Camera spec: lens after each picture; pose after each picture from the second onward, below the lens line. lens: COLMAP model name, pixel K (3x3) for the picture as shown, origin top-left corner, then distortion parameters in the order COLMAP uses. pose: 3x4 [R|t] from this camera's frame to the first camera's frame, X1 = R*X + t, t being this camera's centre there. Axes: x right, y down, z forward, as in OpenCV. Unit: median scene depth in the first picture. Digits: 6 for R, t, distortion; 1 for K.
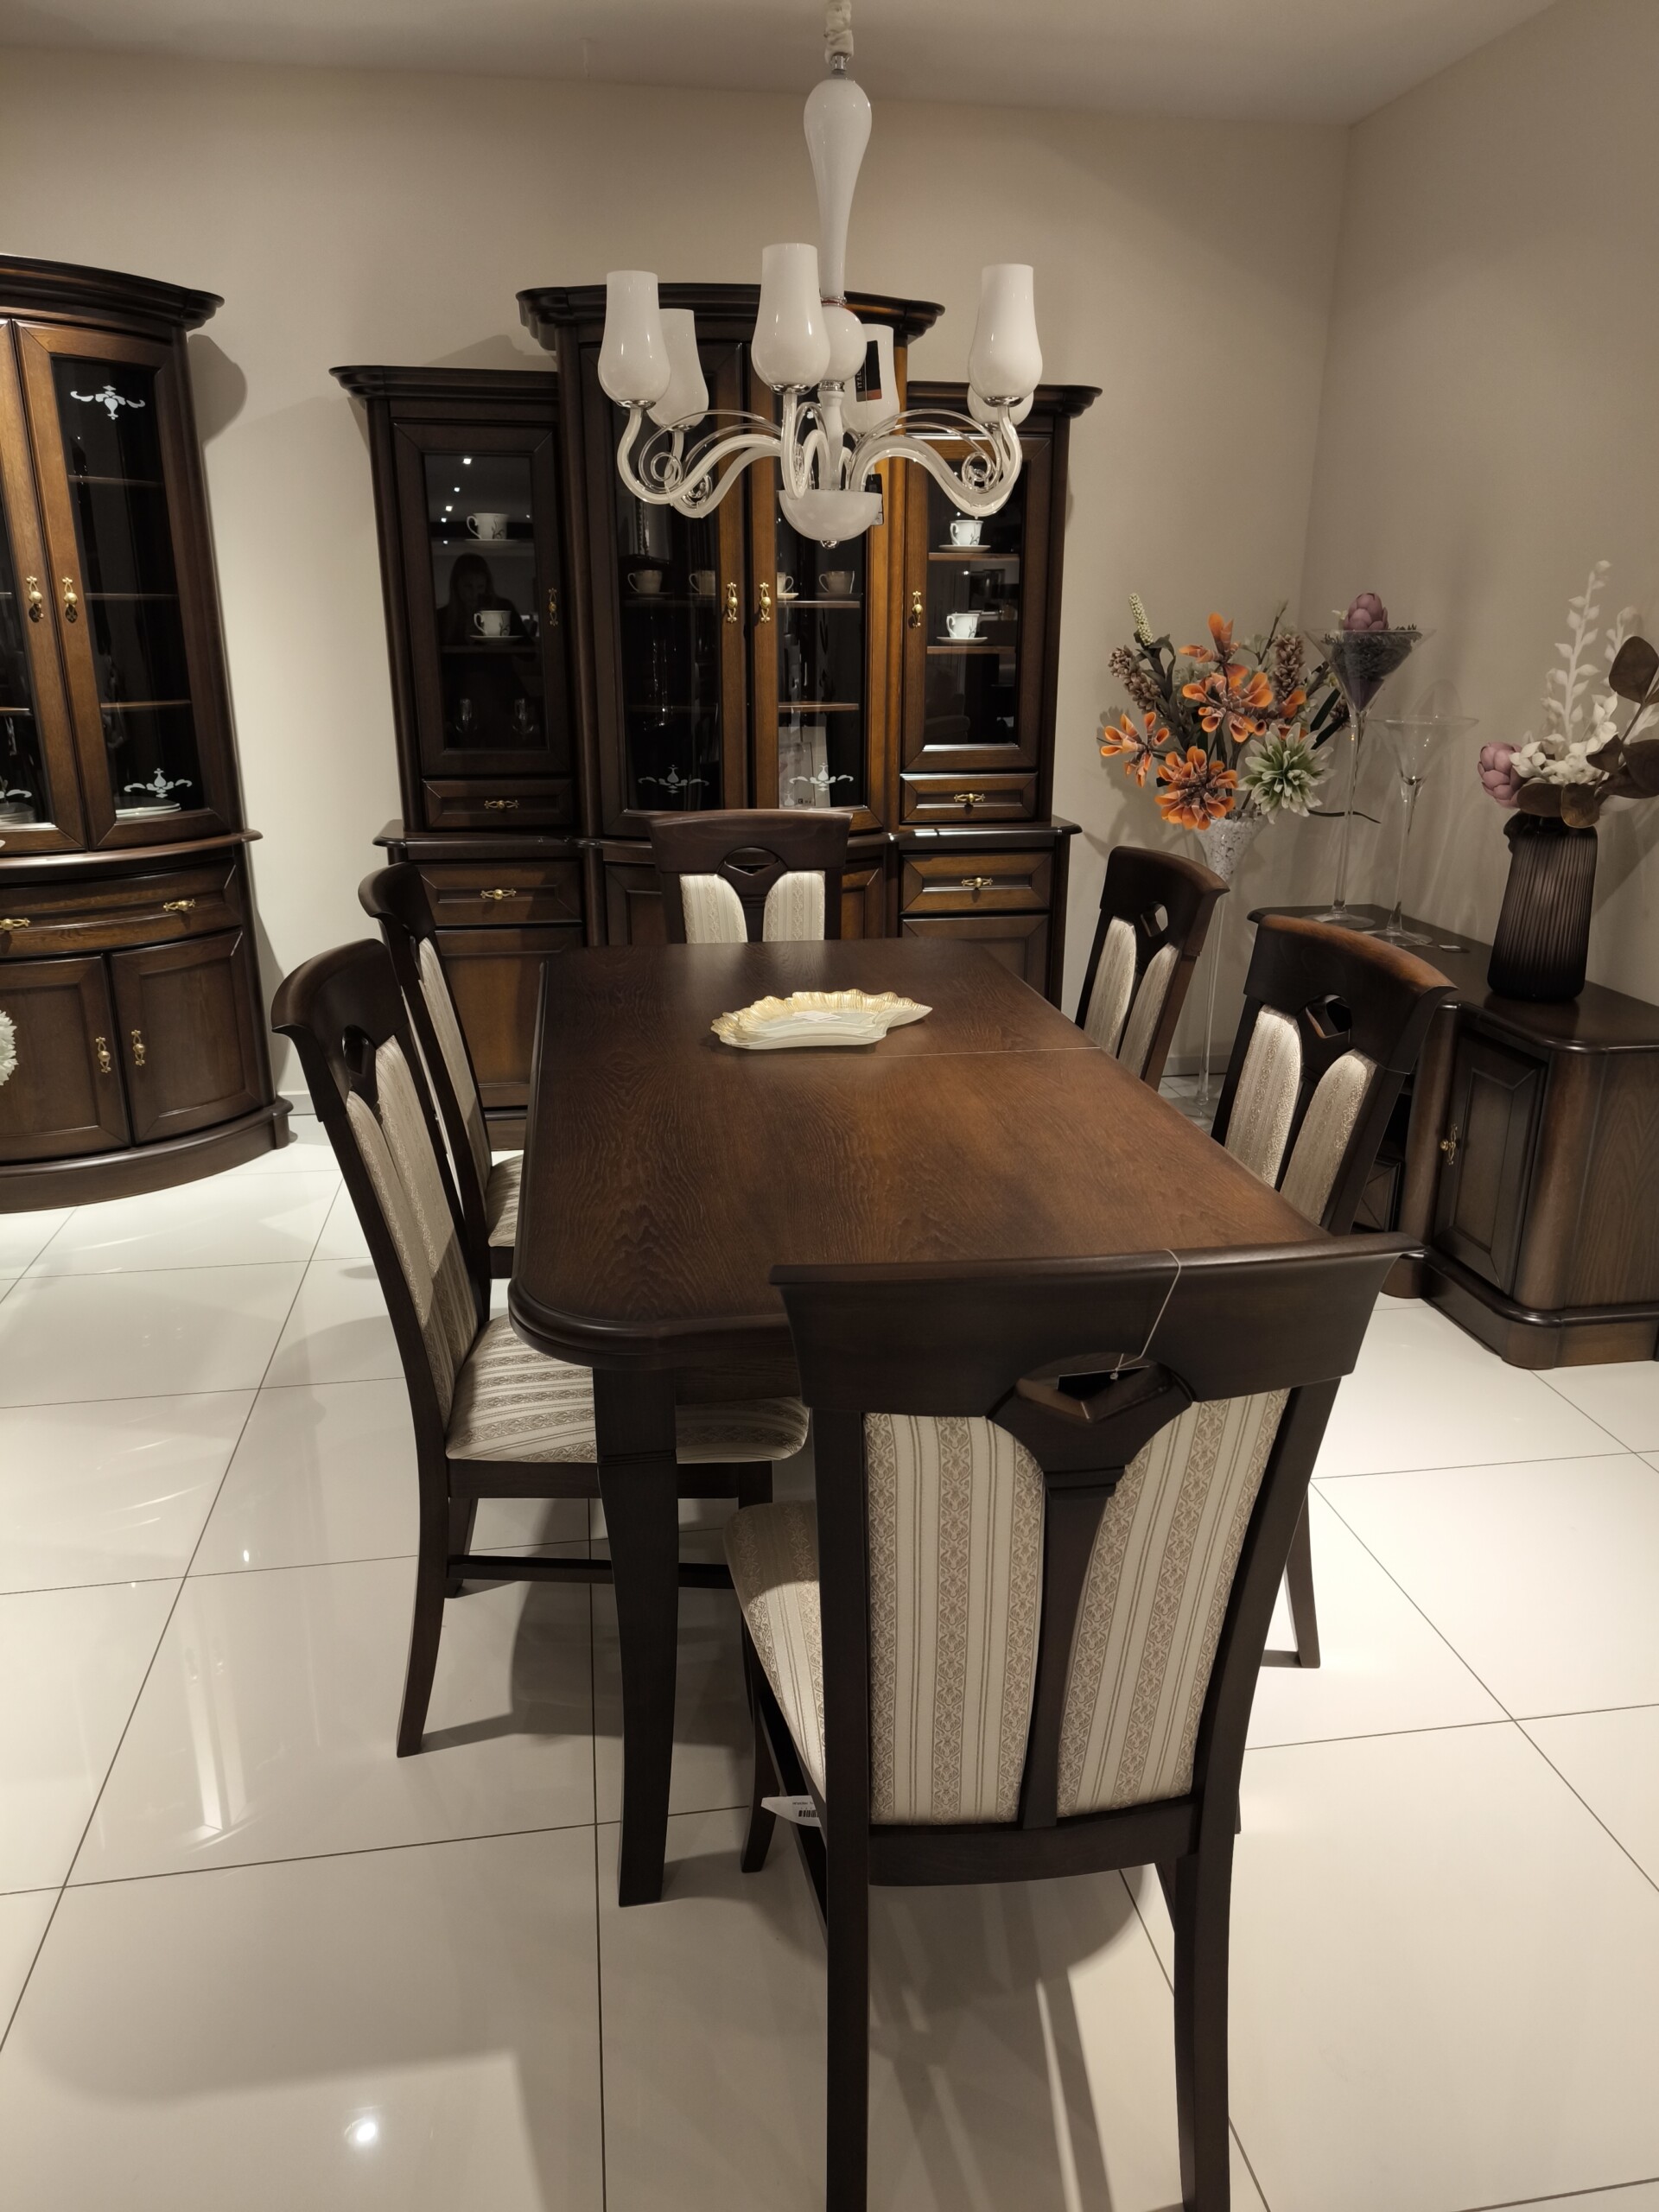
lens RADIAL K [[1554.9, 0, 832.3], [0, 1554.9, 1109.1], [0, 0, 1]] dist [0.024722, -0.005352]
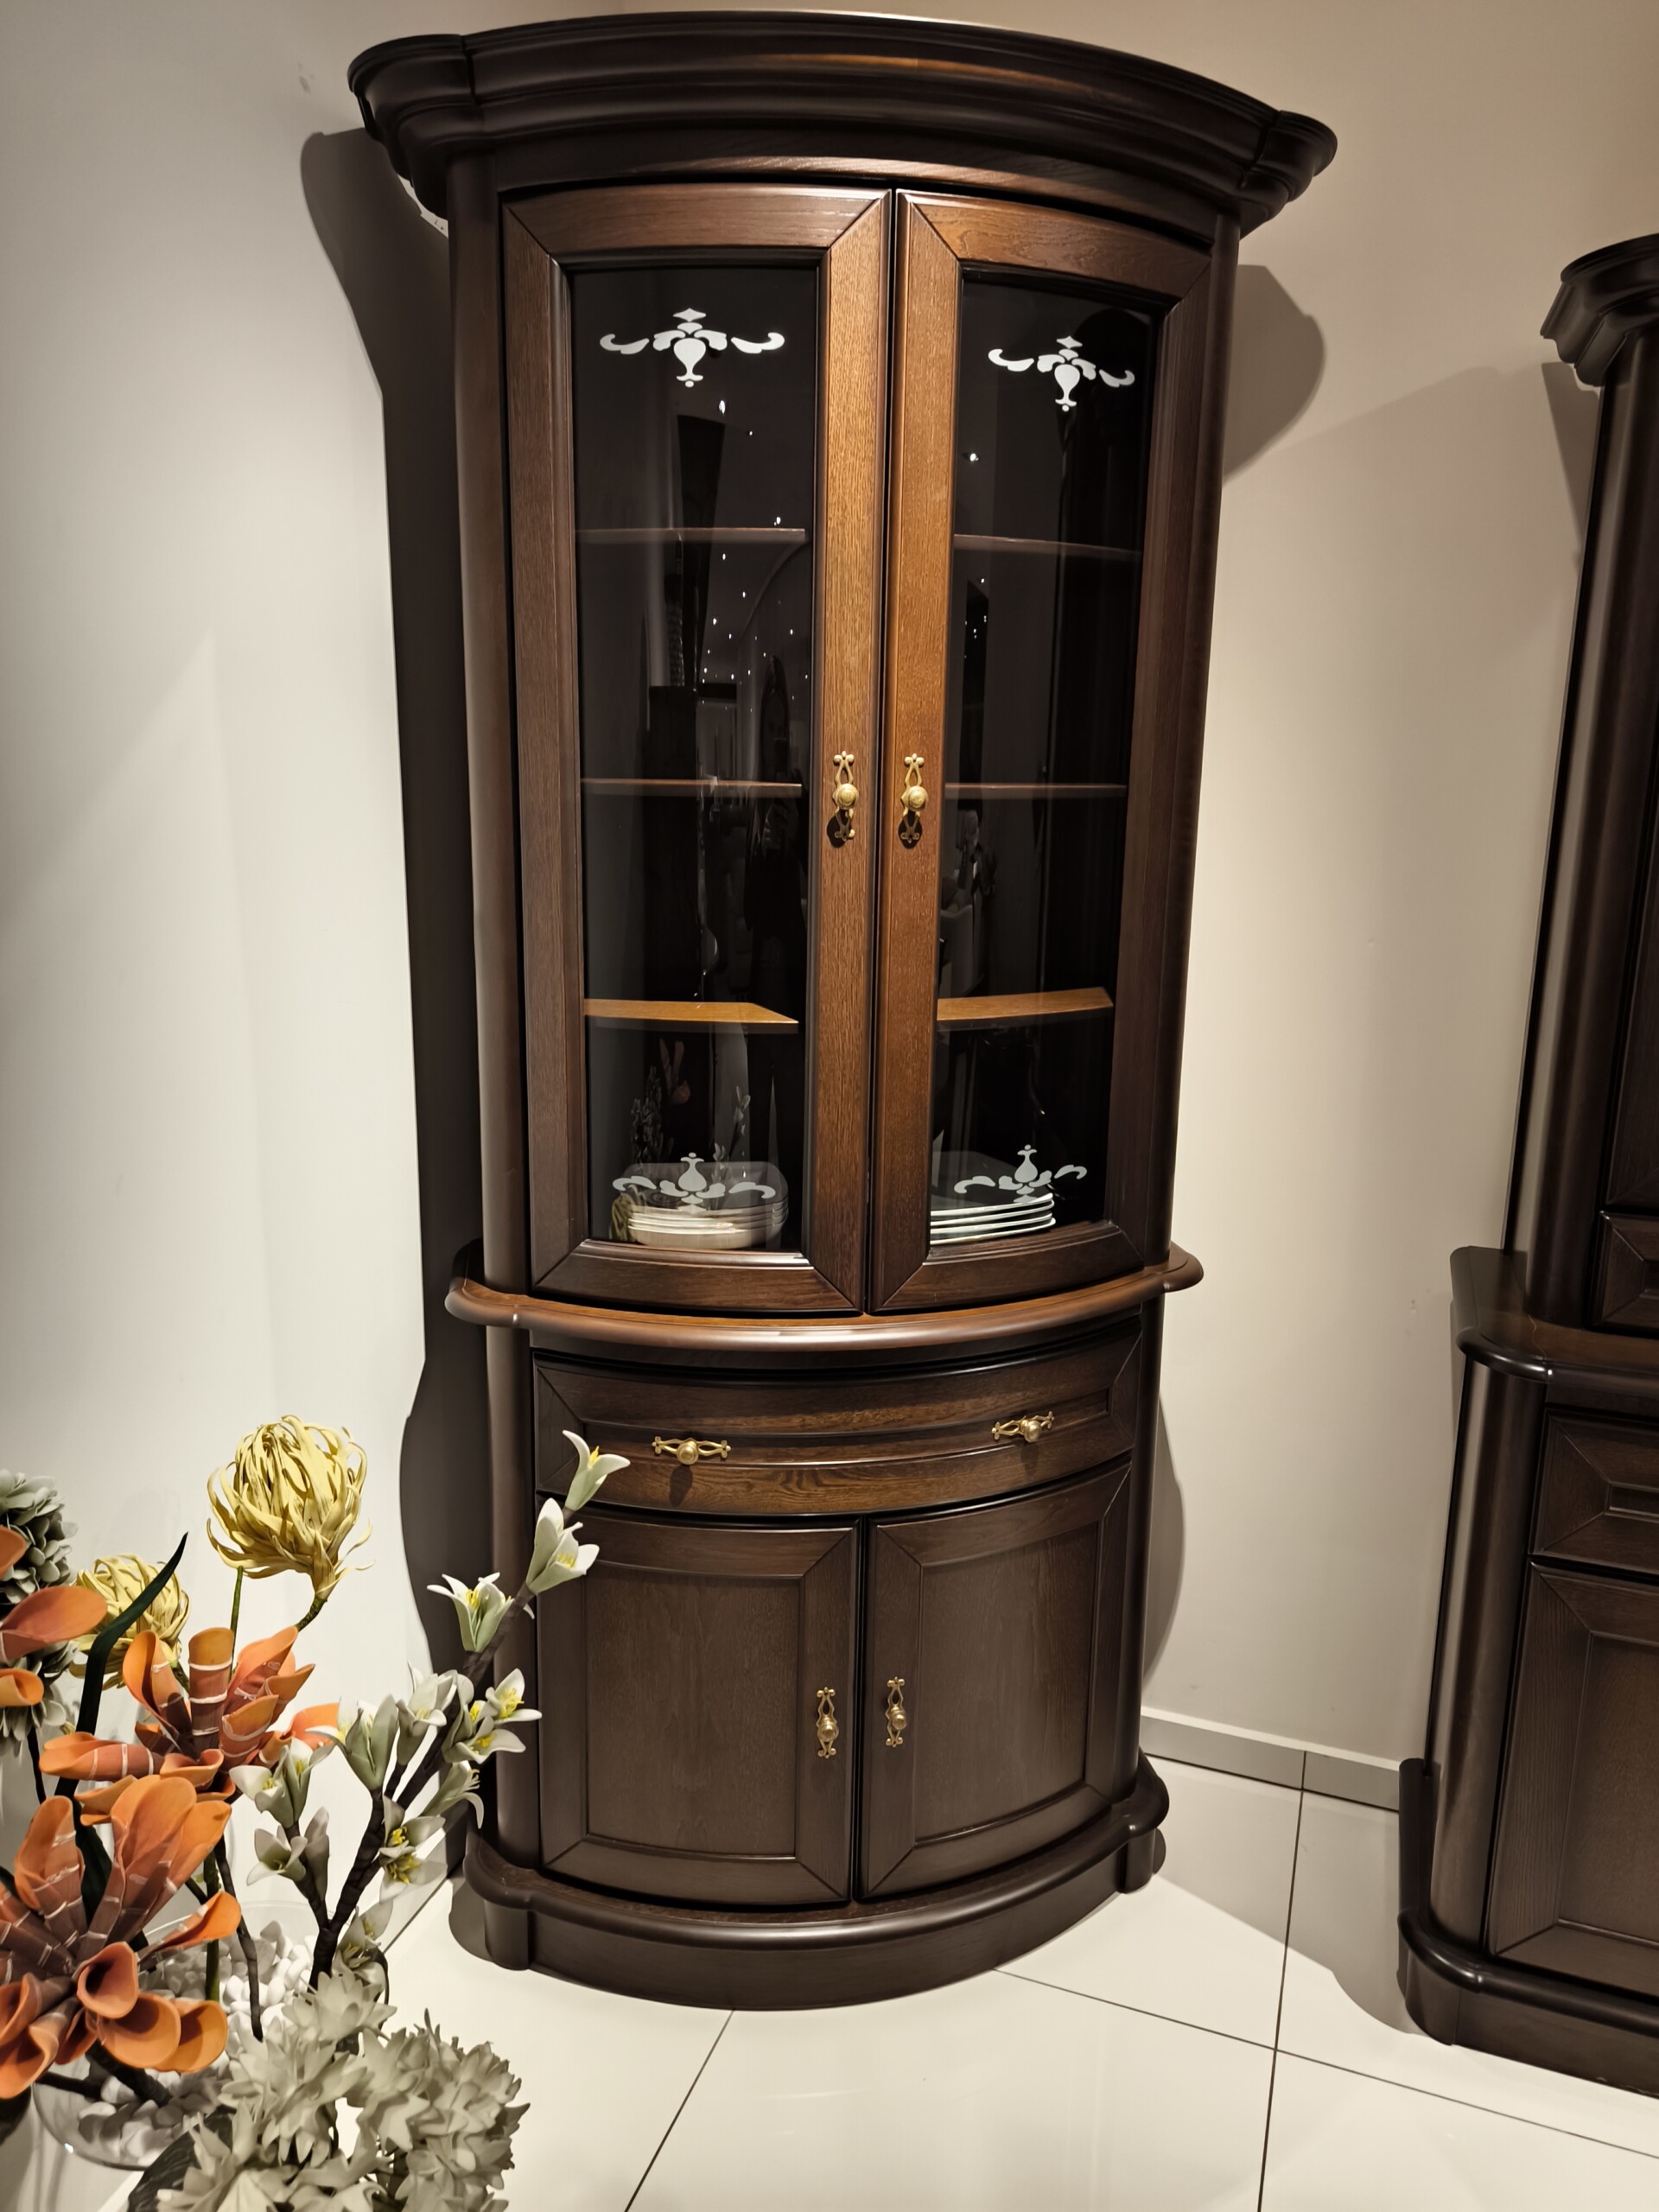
lens RADIAL K [[1554.9, 0, 811.1], [0, 1554.9, 1096.0], [0, 0, 1]] dist [0.024722, -0.005352]
pose [[0.866816, 0.116238, -0.484890, -0.265879], [-0.163040, 0.985067, -0.055318, -0.198286], [0.471219, 0.127007, 0.872824, 0.566580]]
